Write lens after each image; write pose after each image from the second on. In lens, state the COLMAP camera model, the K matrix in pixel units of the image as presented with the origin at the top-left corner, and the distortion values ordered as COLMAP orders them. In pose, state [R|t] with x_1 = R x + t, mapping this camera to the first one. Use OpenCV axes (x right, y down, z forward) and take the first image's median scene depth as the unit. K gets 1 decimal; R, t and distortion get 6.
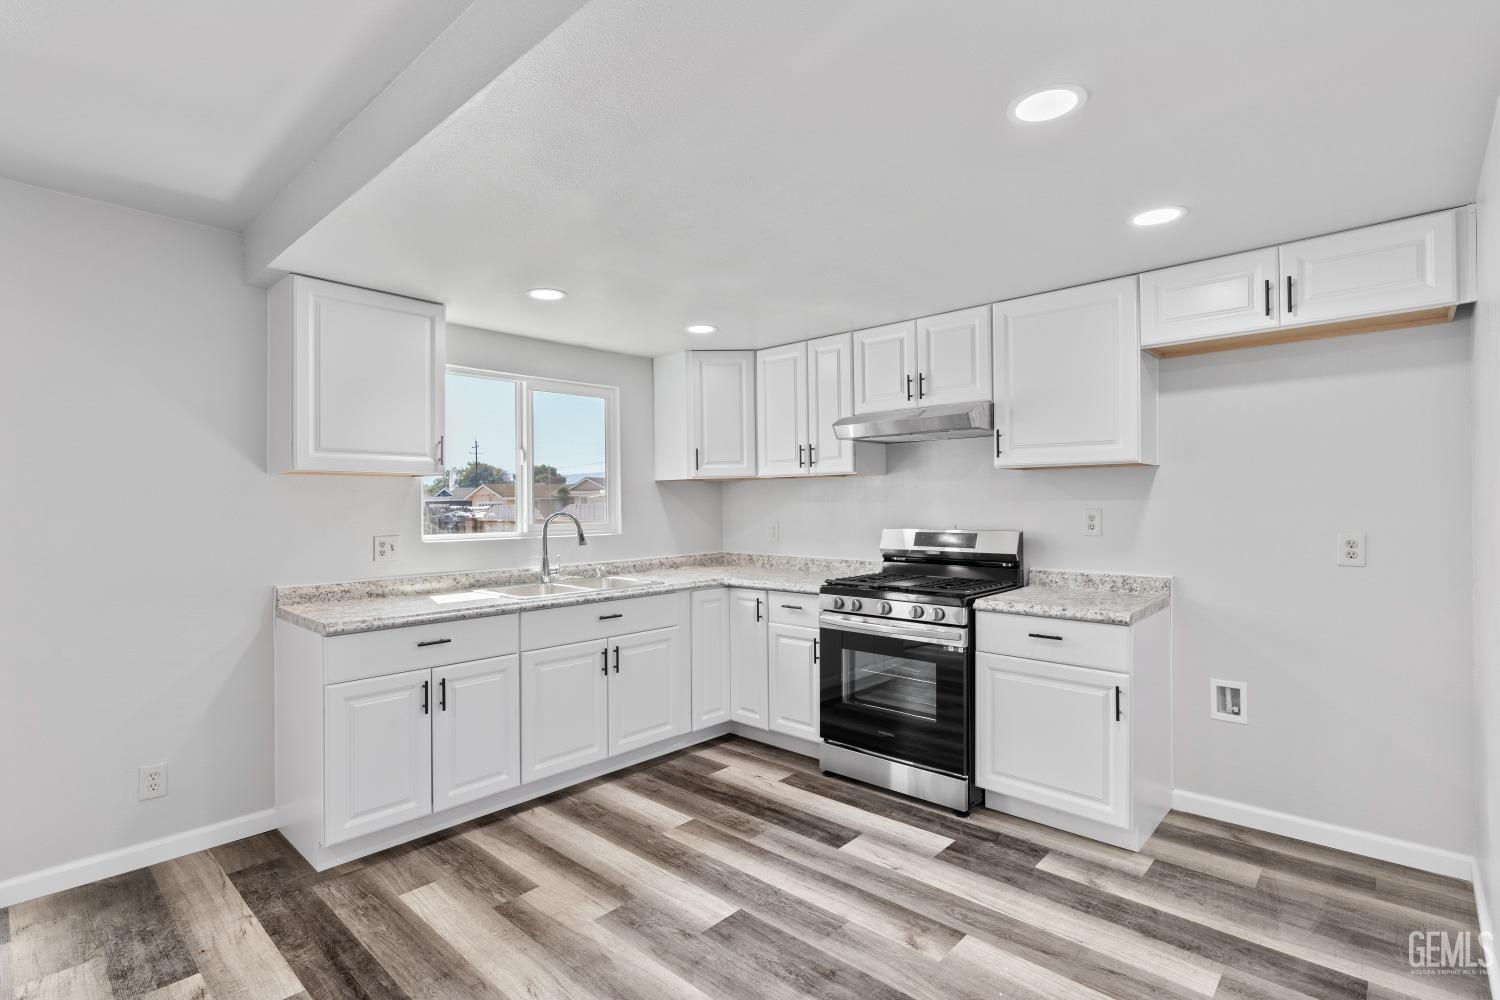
lens RADIAL K [[719.0, 0, 747.4], [0, 719.0, 498.3], [0, 0, 1]] dist [-0.011396, 0.003417]
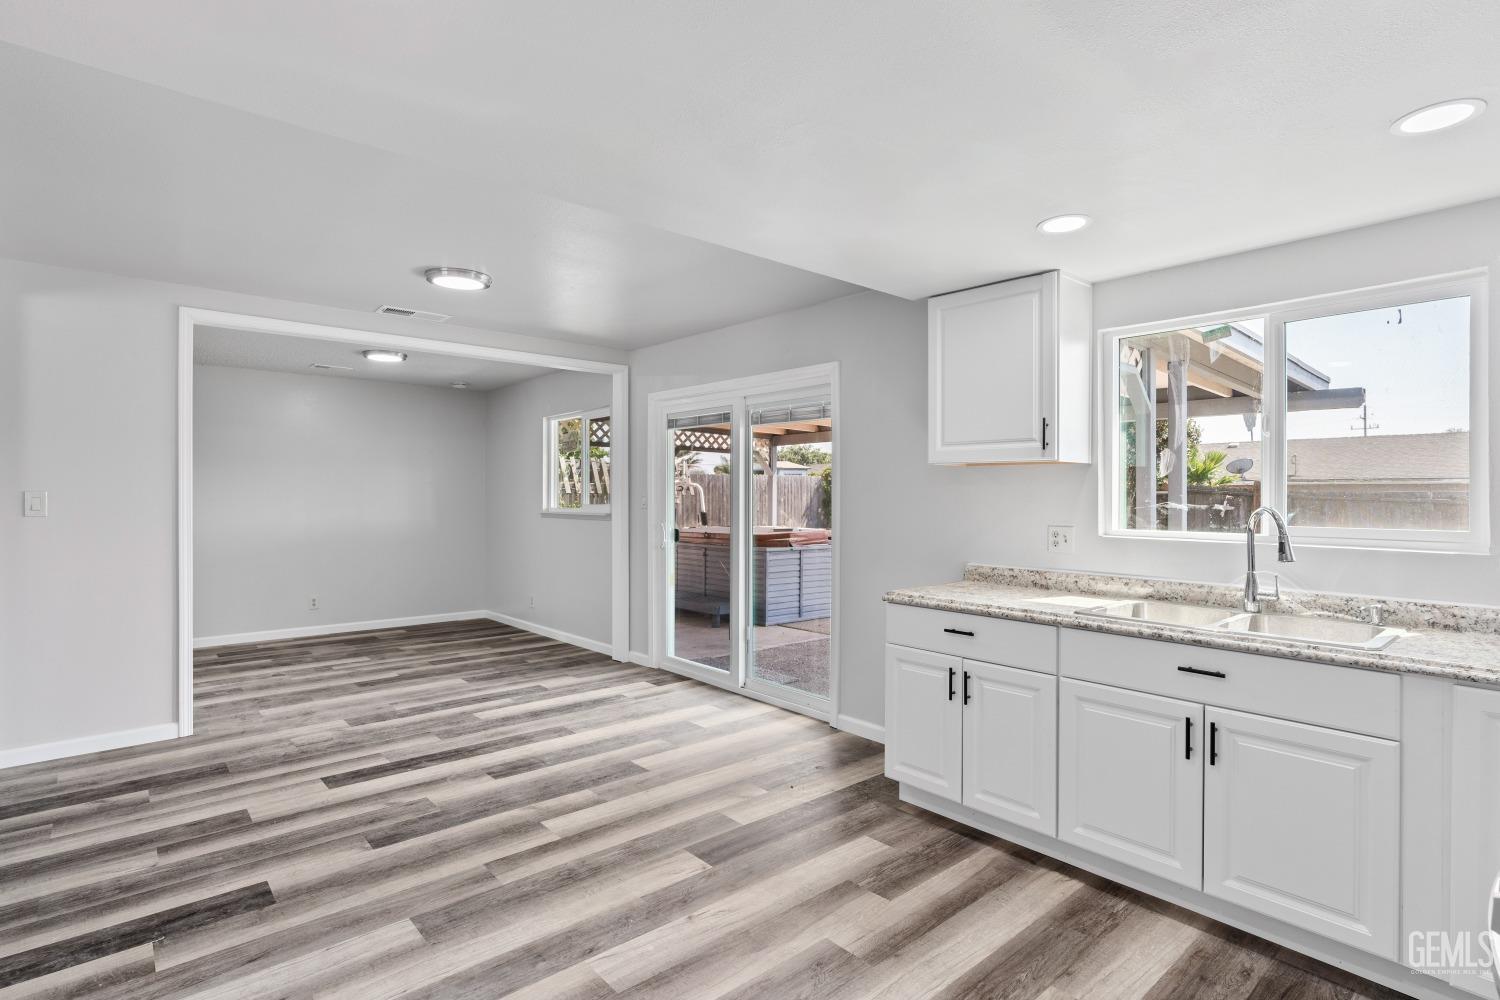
lens RADIAL K [[745.3, 0, 742.4], [0, 745.3, 489.9], [0, 0, 1]] dist [-0.026270, 0.006277]
pose [[-0.108566, 0.002546, -0.994086, 0.562054], [-0.000666, 0.999996, 0.002634, 0.002309], [0.994089, 0.000948, -0.108564, 0.745304]]
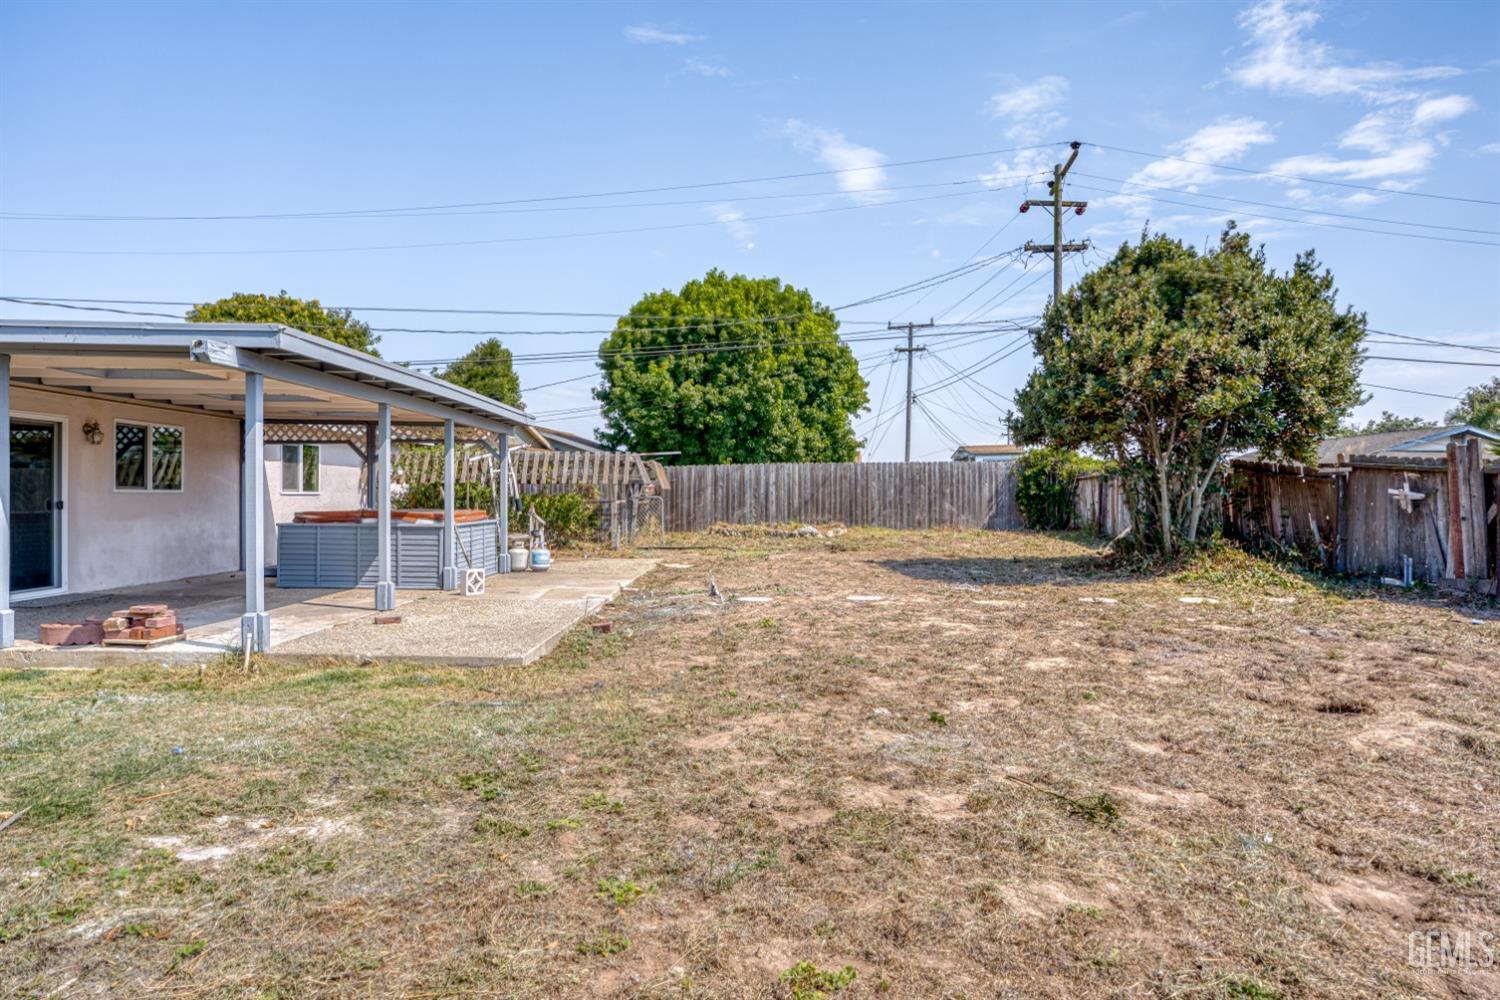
lens RADIAL K [[810.0, 0, 751.7], [0, 810.0, 503.9], [0, 0, 1]] dist [-0.041488, 0.006207]
pose [[-0.735875, 0.019563, -0.676835, -1.312137], [0.011598, 0.999800, 0.016288, 0.105971], [0.677018, 0.004136, -0.735955, 4.526223]]
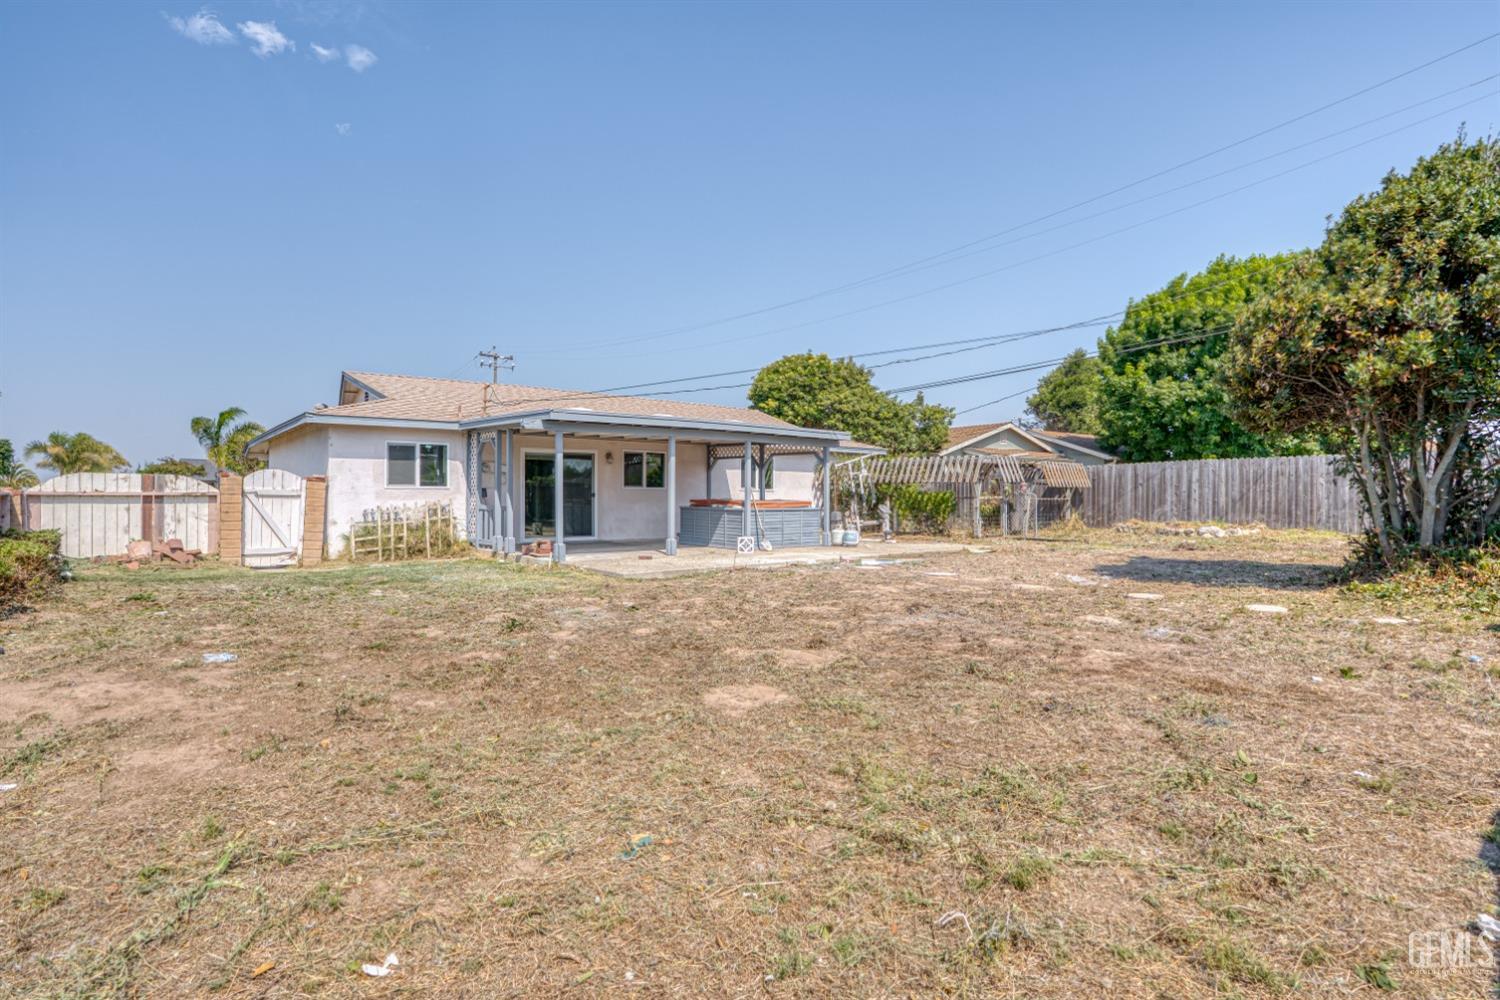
lens RADIAL K [[762.9, 0, 757.9], [0, 762.9, 500.3], [0, 0, 1]] dist [-0.029083, 0.002637]
pose [[-0.993549, 0.007131, 0.113184, -3.402669], [0.007386, 0.999971, 0.001834, 0.172082], [-0.113167, 0.002658, -0.993572, 6.225461]]
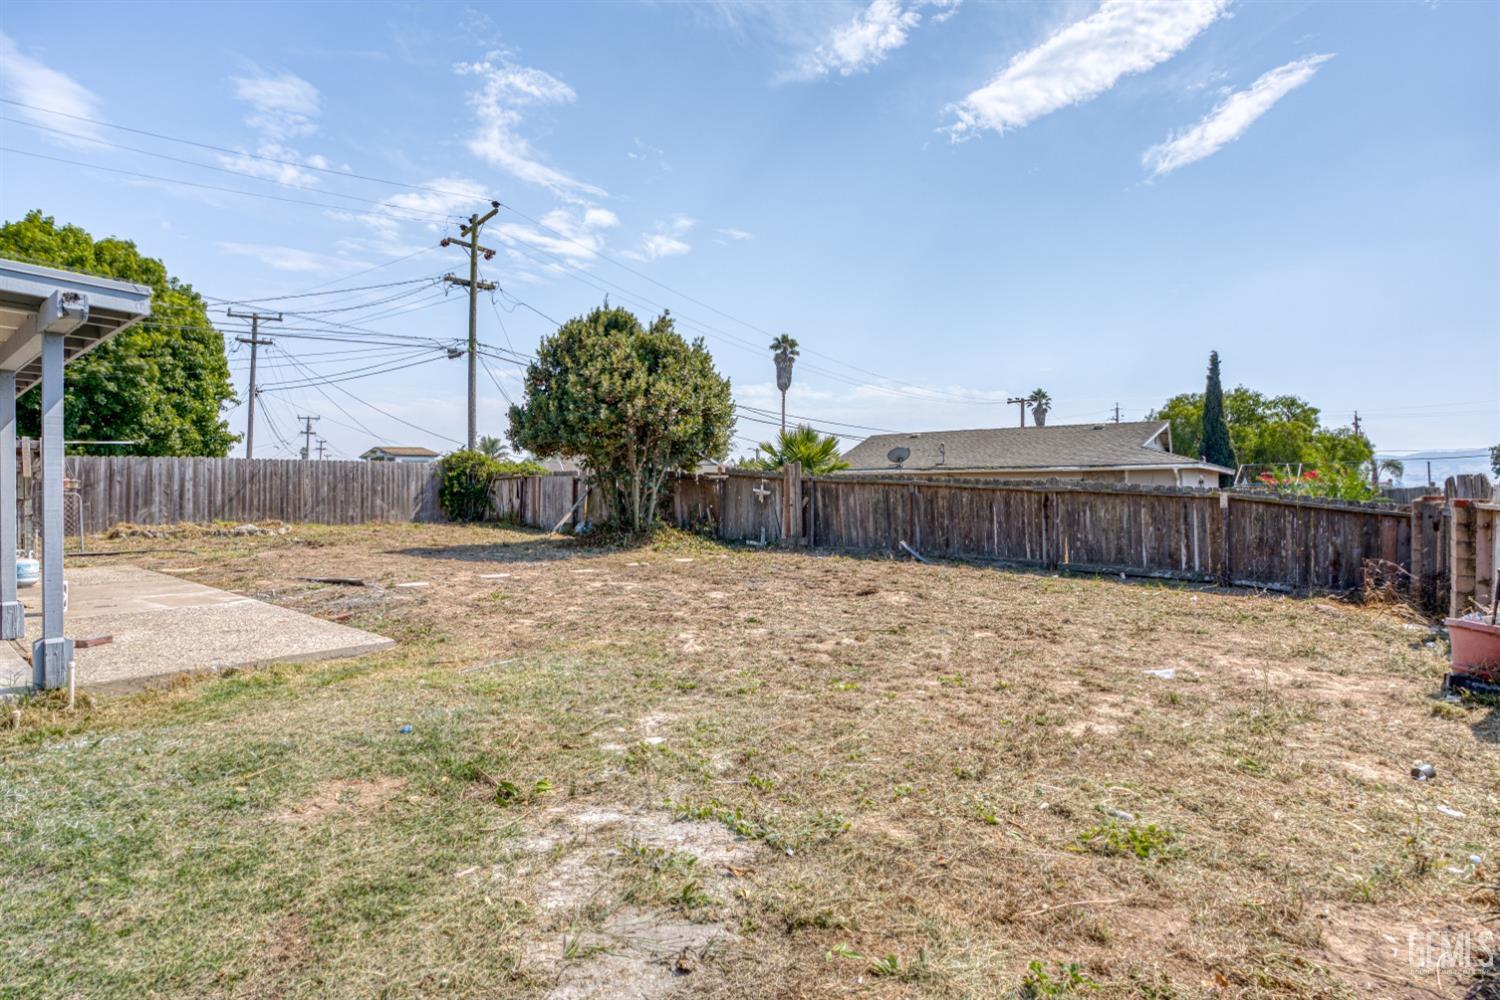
lens RADIAL K [[745.3, 0, 725.4], [0, 745.3, 478.6], [0, 0, 1]] dist [-0.026270, 0.006277]
pose [[0.065553, -0.007278, -0.997823, -0.096321], [0.002584, 0.999971, -0.007124, 0.094558], [0.997846, -0.002111, 0.065570, 3.232821]]
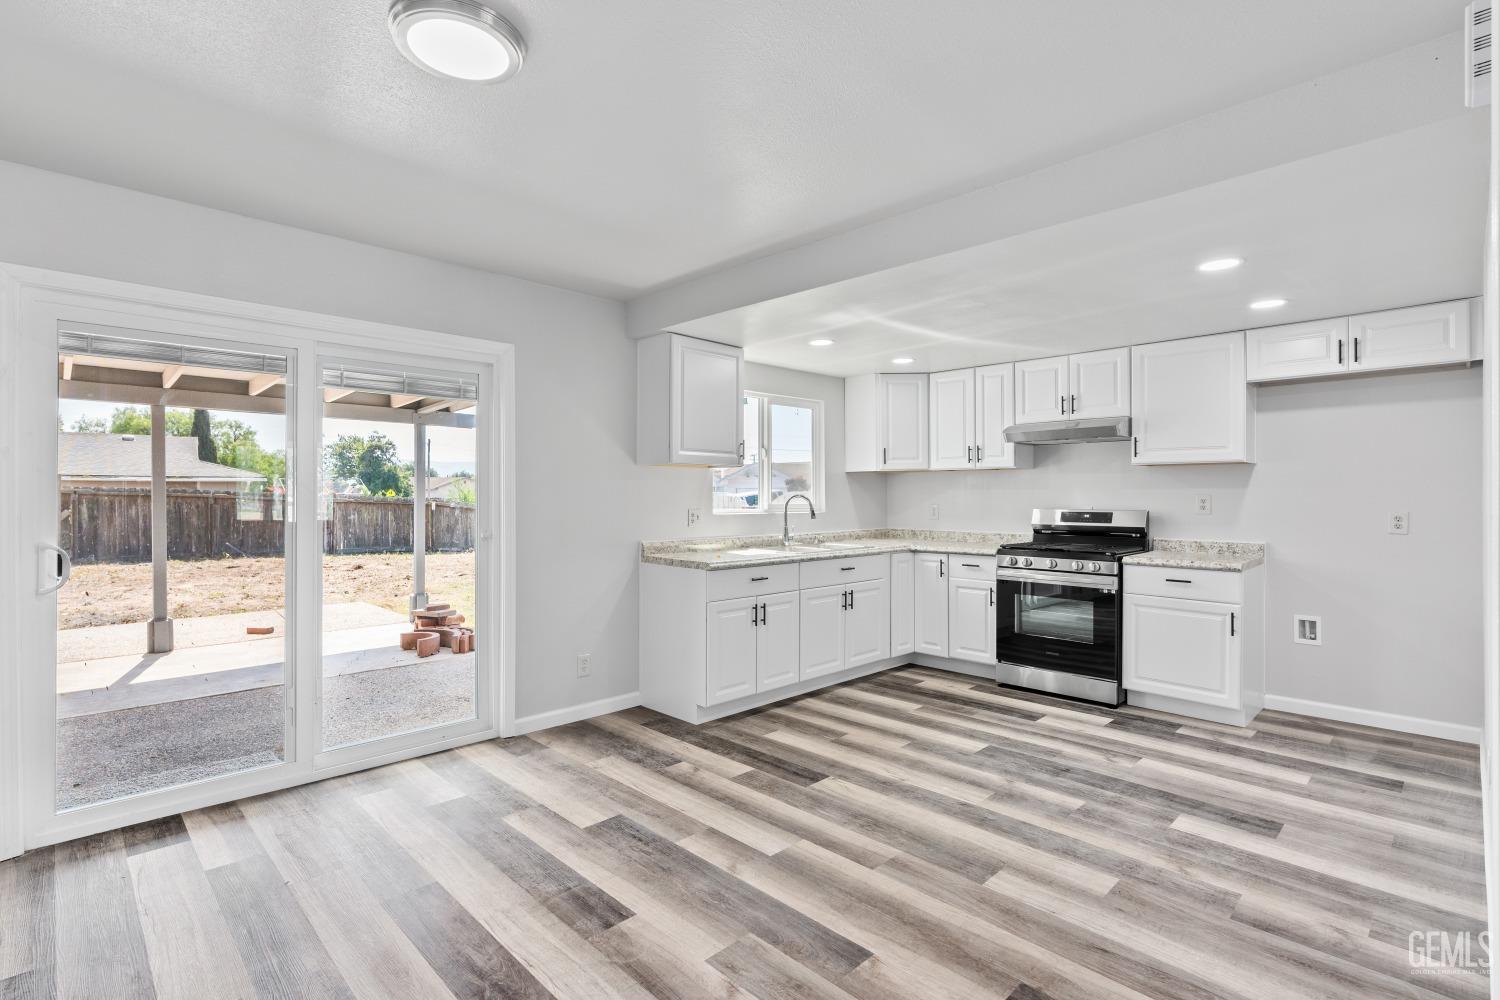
lens RADIAL K [[719.0, 0, 740.9], [0, 719.0, 490.8], [0, 0, 1]] dist [-0.011396, 0.003417]
pose [[0.998651, 0.008534, -0.051220, -0.367253], [-0.008516, 0.999964, 0.000578, 0.015335], [0.051223, -0.000141, 0.998687, -0.458186]]
